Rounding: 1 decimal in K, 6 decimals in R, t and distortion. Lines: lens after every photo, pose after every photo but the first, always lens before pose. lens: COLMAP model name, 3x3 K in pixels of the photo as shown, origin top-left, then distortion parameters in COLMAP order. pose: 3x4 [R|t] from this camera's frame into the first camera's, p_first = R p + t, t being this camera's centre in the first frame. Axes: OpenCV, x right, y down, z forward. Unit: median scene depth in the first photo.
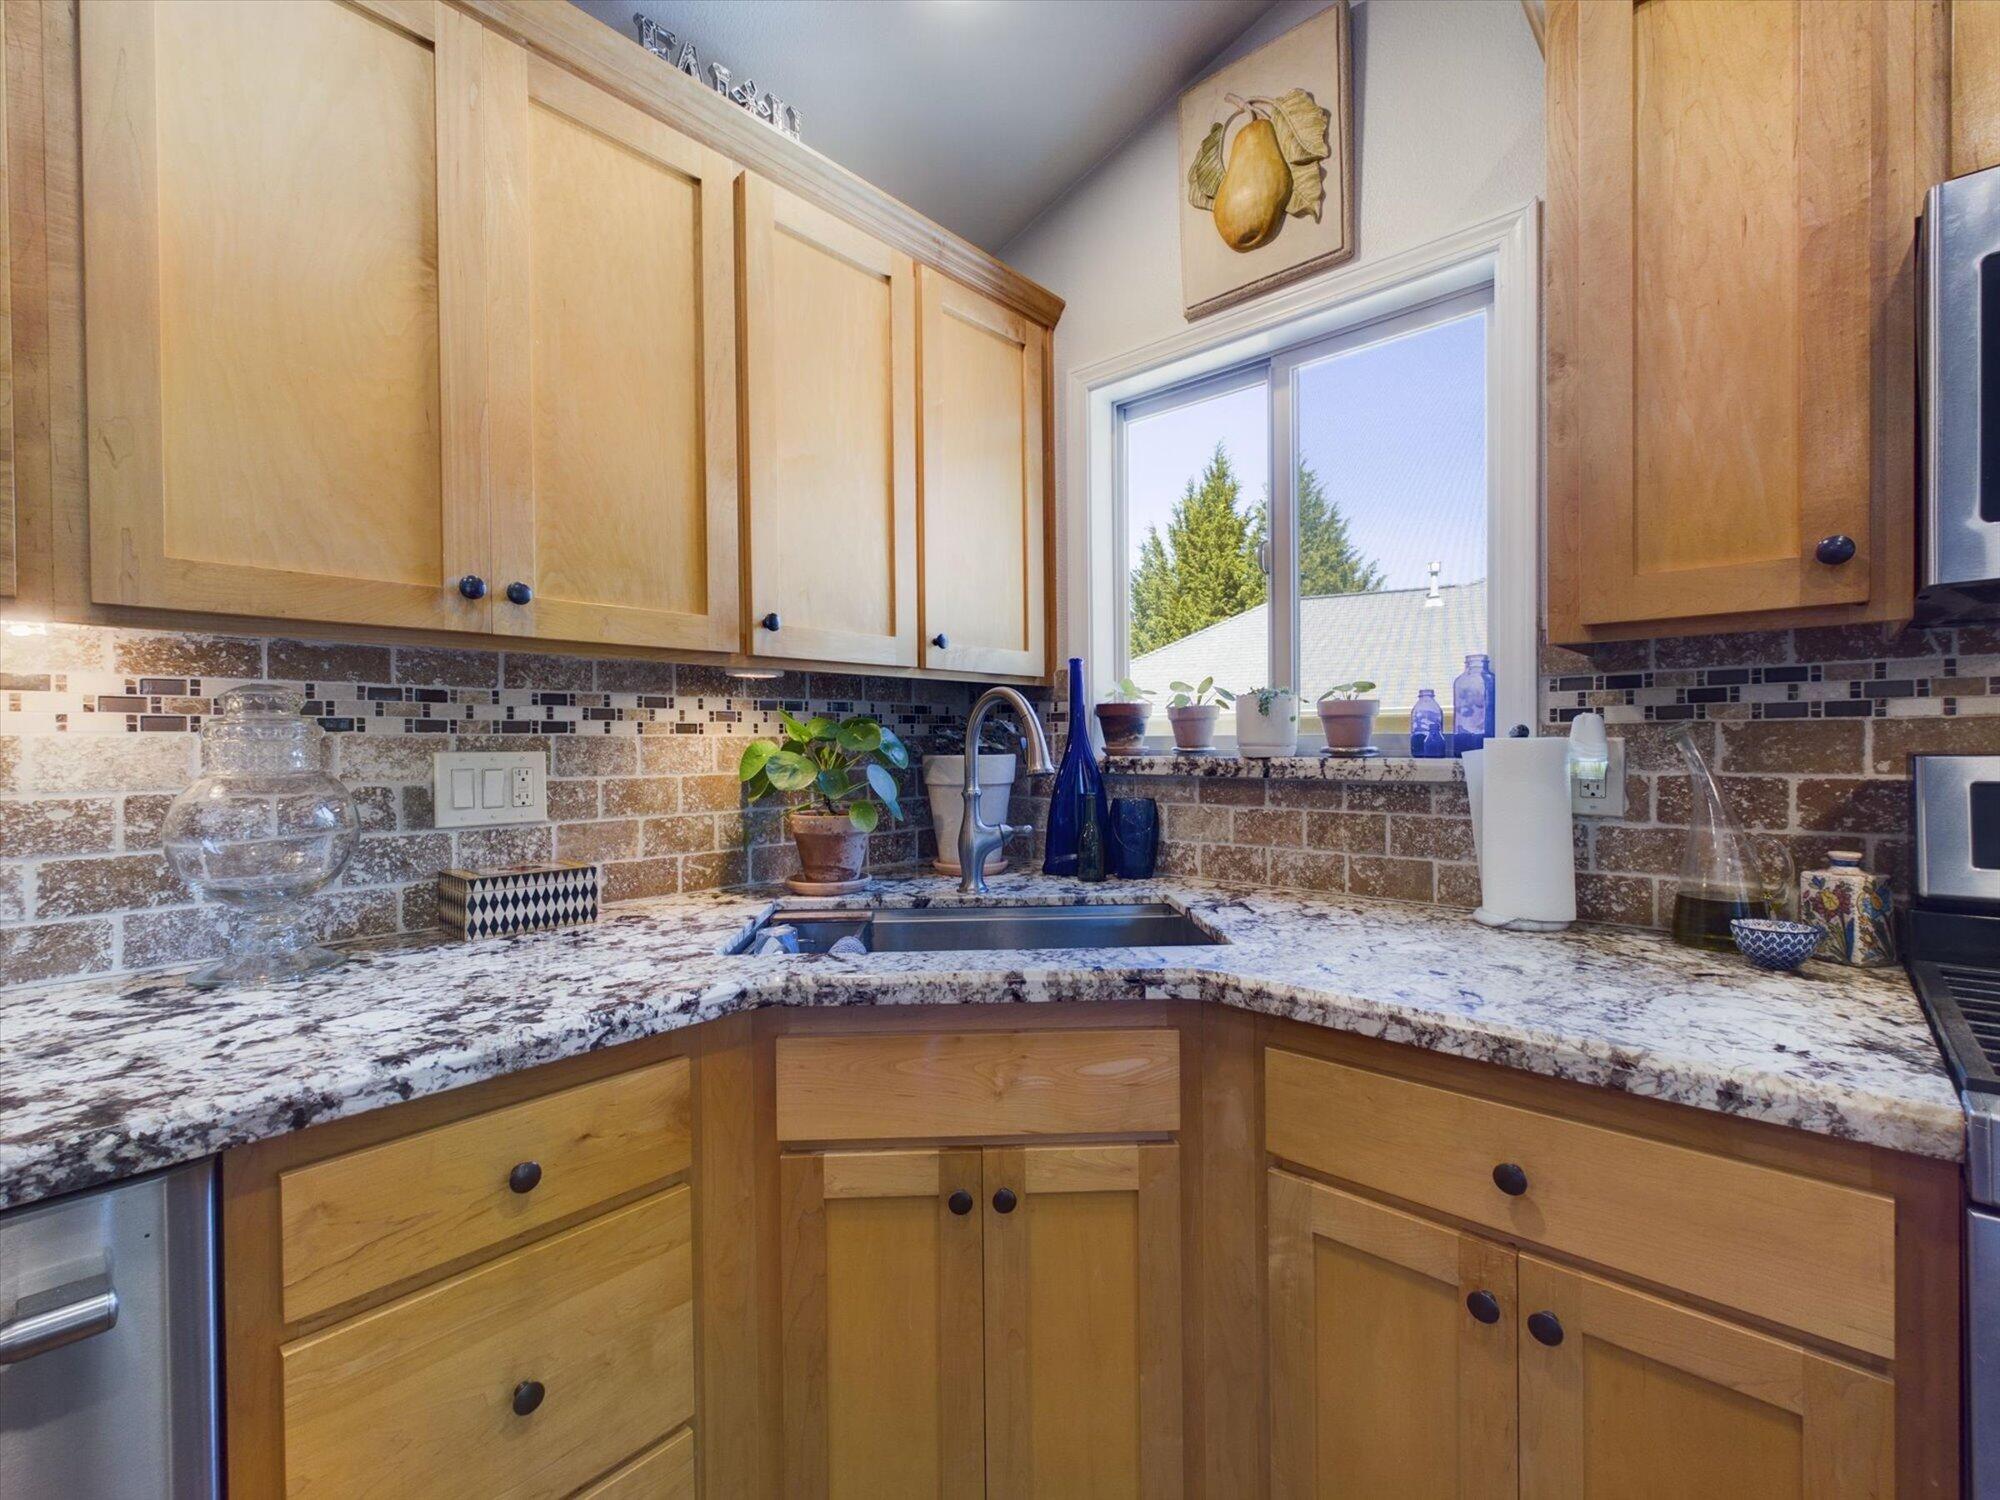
lens RADIAL K [[879.2, 0, 1000.9], [0, 879.2, 750.3], [0, 0, 1]] dist [-0.002052, -0.000152]
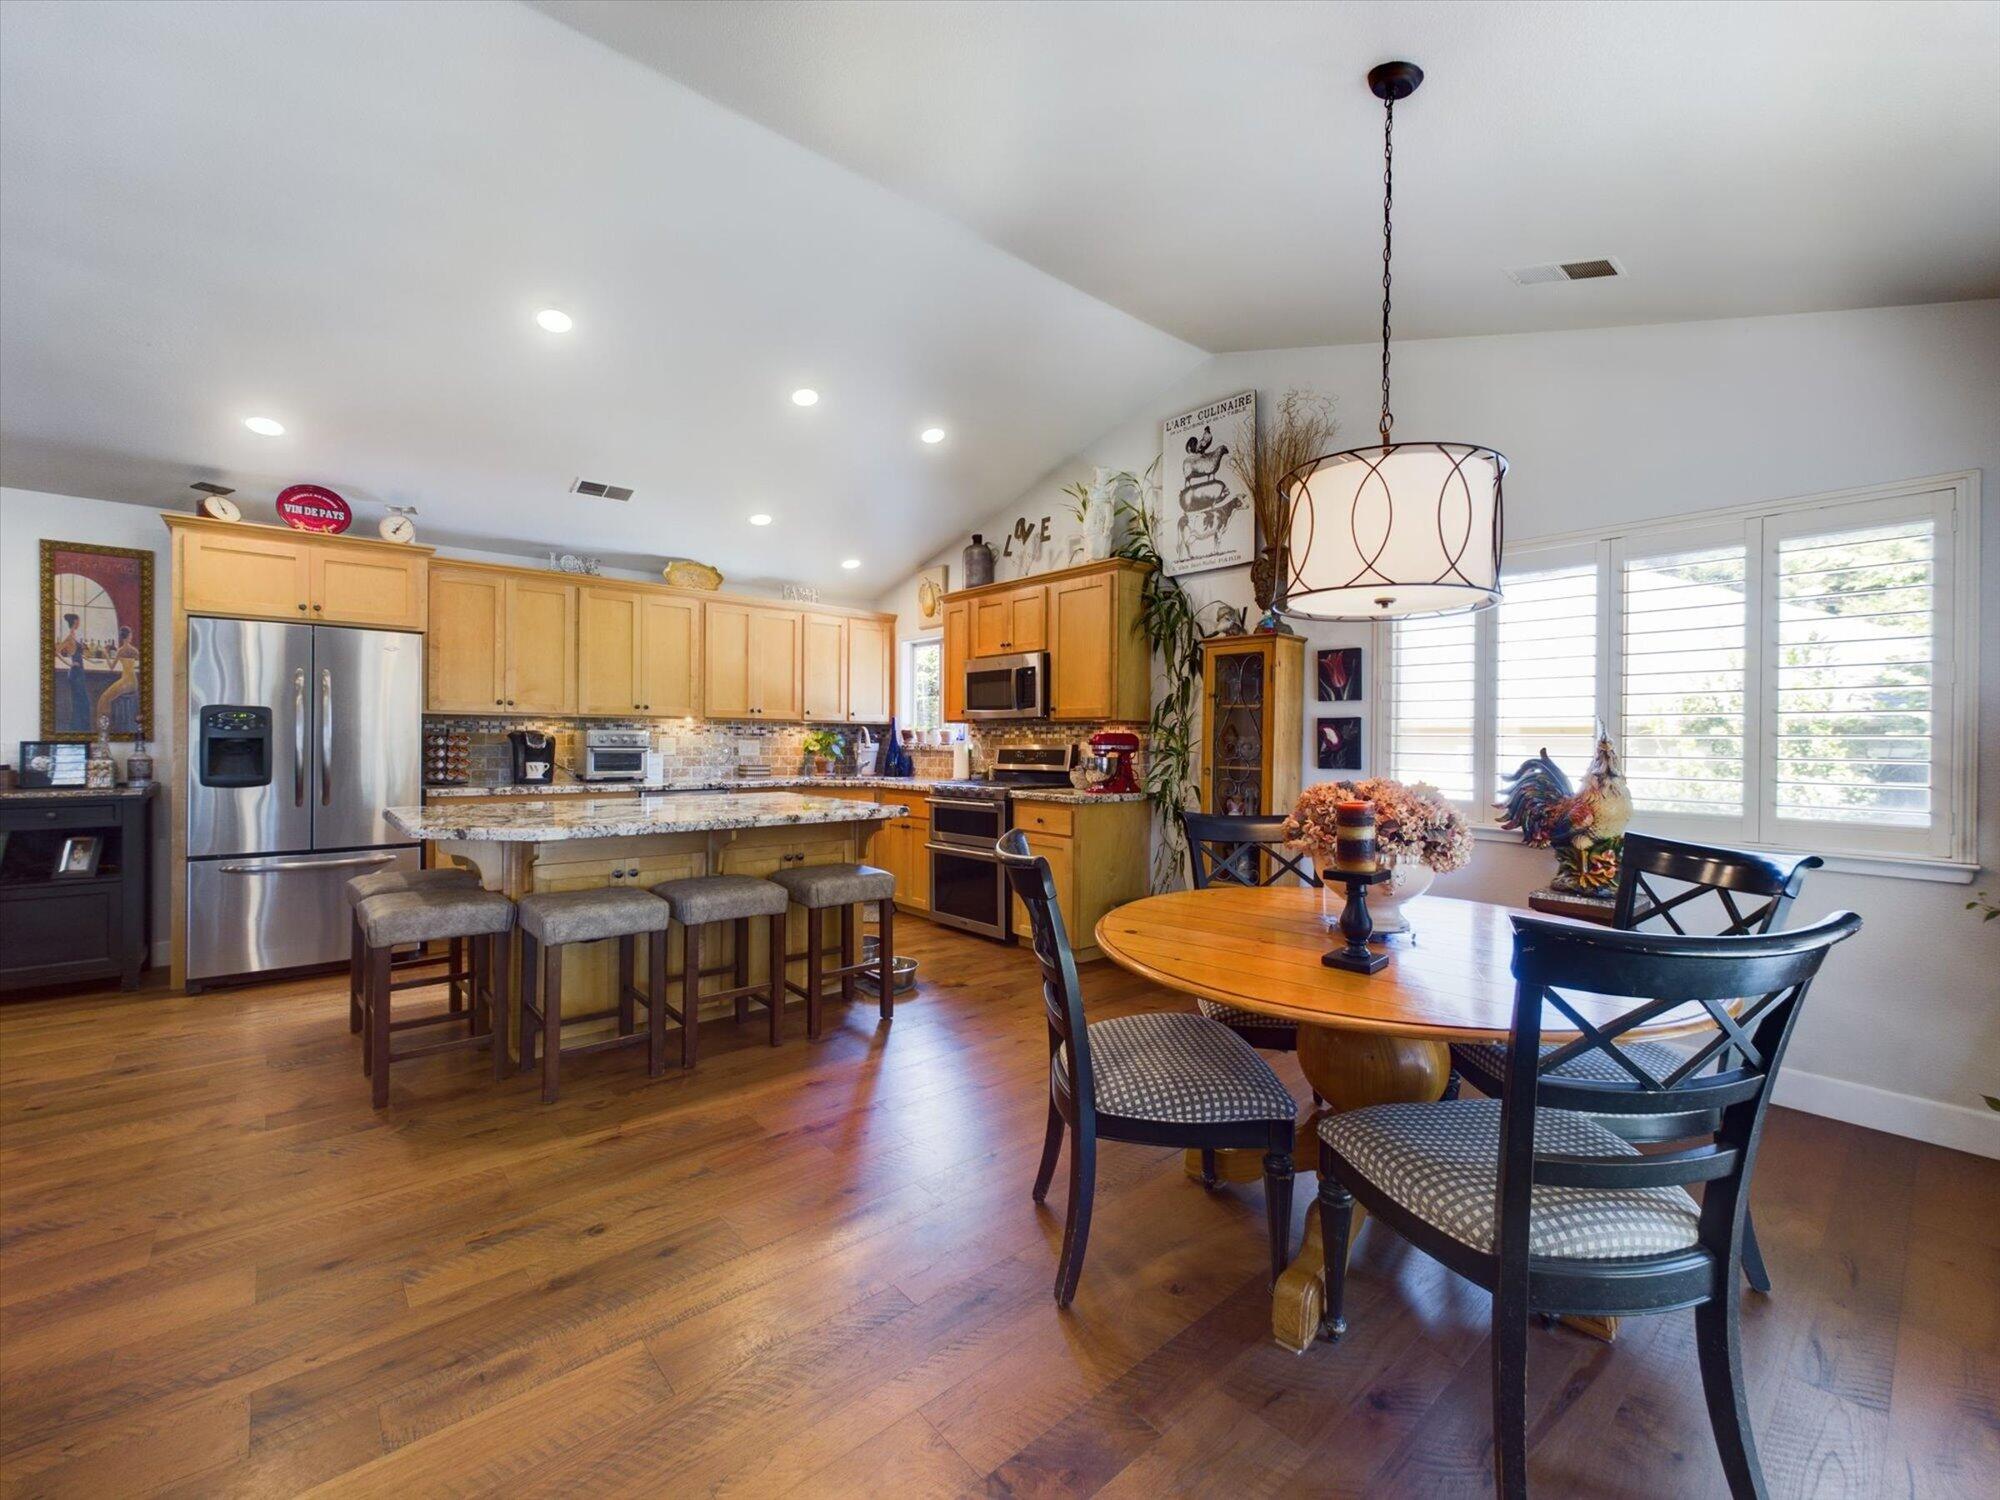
lens RADIAL K [[867.7, 0, 998.7], [0, 867.7, 748.9], [0, 0, 1]] dist [0.000519, -0.000002]
pose [[0.990226, 0.018404, -0.138253, 1.139244], [-0.018571, 0.999828, 0.000078, 0.019994], [0.138231, 0.002490, 0.990397, -2.814029]]
